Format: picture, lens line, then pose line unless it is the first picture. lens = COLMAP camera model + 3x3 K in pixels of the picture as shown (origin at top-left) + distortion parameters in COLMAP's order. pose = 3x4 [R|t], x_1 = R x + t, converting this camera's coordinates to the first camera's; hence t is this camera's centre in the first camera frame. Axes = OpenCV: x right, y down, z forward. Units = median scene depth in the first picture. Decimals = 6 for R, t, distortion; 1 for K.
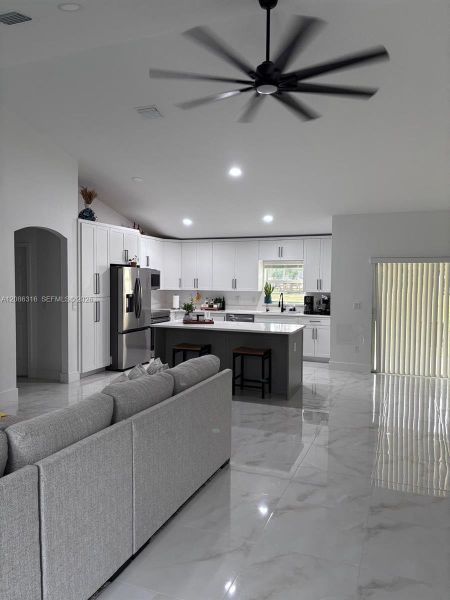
lens RADIAL K [[449.9, 0, 221.4], [0, 449.9, 302.8], [0, 0, 1]] dist [0.075315, -0.109772]
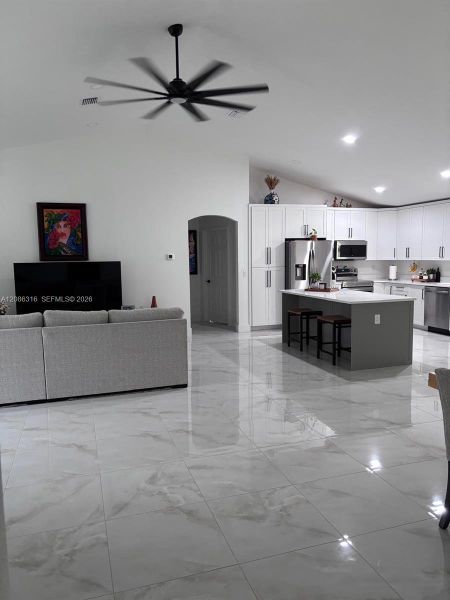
lens RADIAL K [[449.9, 0, 221.4], [0, 449.9, 302.8], [0, 0, 1]] dist [0.075315, -0.109772]
pose [[0.642595, 0.063615, -0.763560, 0.480275], [-0.016081, 0.997448, 0.069567, 0.001556], [0.766037, -0.032425, 0.641978, 0.099685]]
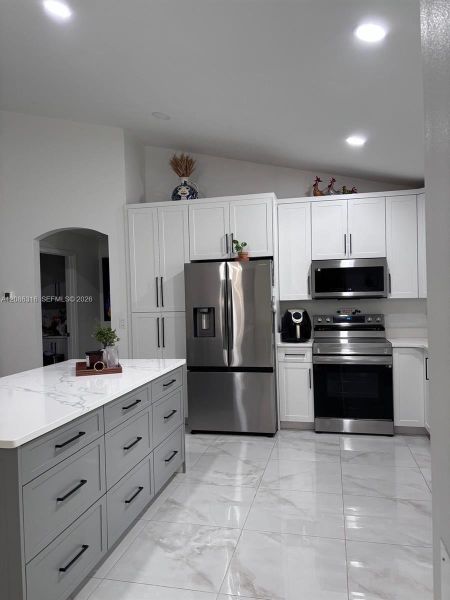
lens RADIAL K [[460.7, 0, 225.0], [0, 460.7, 300.0], [0, 0, 1]] dist [0.075613, -0.003358]
pose [[0.149510, -0.005143, -0.988747, 0.359331], [-0.017378, 0.999818, -0.007828, -0.021862], [0.988607, 0.018353, 0.149394, 0.825875]]
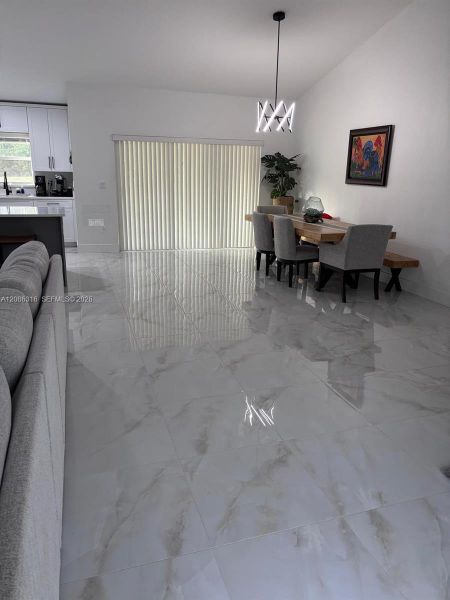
lens RADIAL K [[449.9, 0, 221.4], [0, 449.9, 302.8], [0, 0, 1]] dist [0.075315, -0.109772]
pose [[0.771572, -0.178144, 0.610689, -0.131138], [0.020807, 0.966543, 0.255661, 0.006149], [-0.635802, -0.184554, 0.749464, 0.042084]]
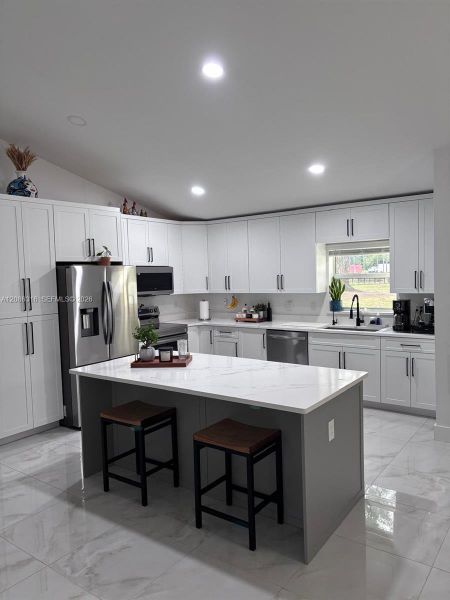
lens RADIAL K [[449.9, 0, 221.4], [0, 449.9, 302.8], [0, 0, 1]] dist [0.075315, -0.109772]
pose [[0.965030, -0.022478, -0.261173, 0.126691], [0.027728, 0.999480, 0.016432, -0.027907], [0.260667, -0.023099, 0.965152, 0.382165]]
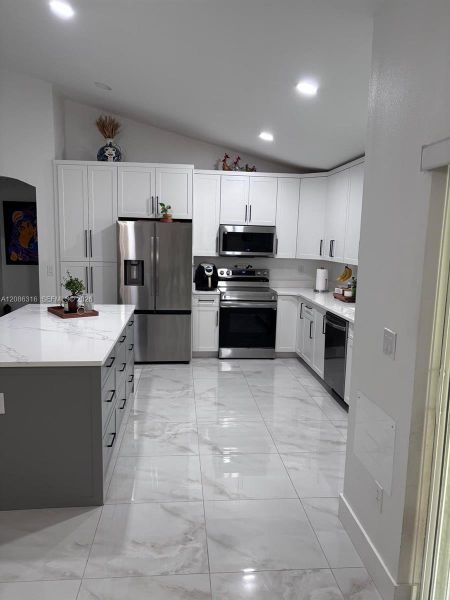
lens RADIAL K [[449.9, 0, 221.4], [0, 449.9, 302.8], [0, 0, 1]] dist [0.075315, -0.109772]
pose [[0.453395, 0.129320, -0.881878, 0.431879], [-0.062377, 0.991596, 0.113340, -0.036347], [0.889124, 0.003621, 0.457651, 0.705497]]
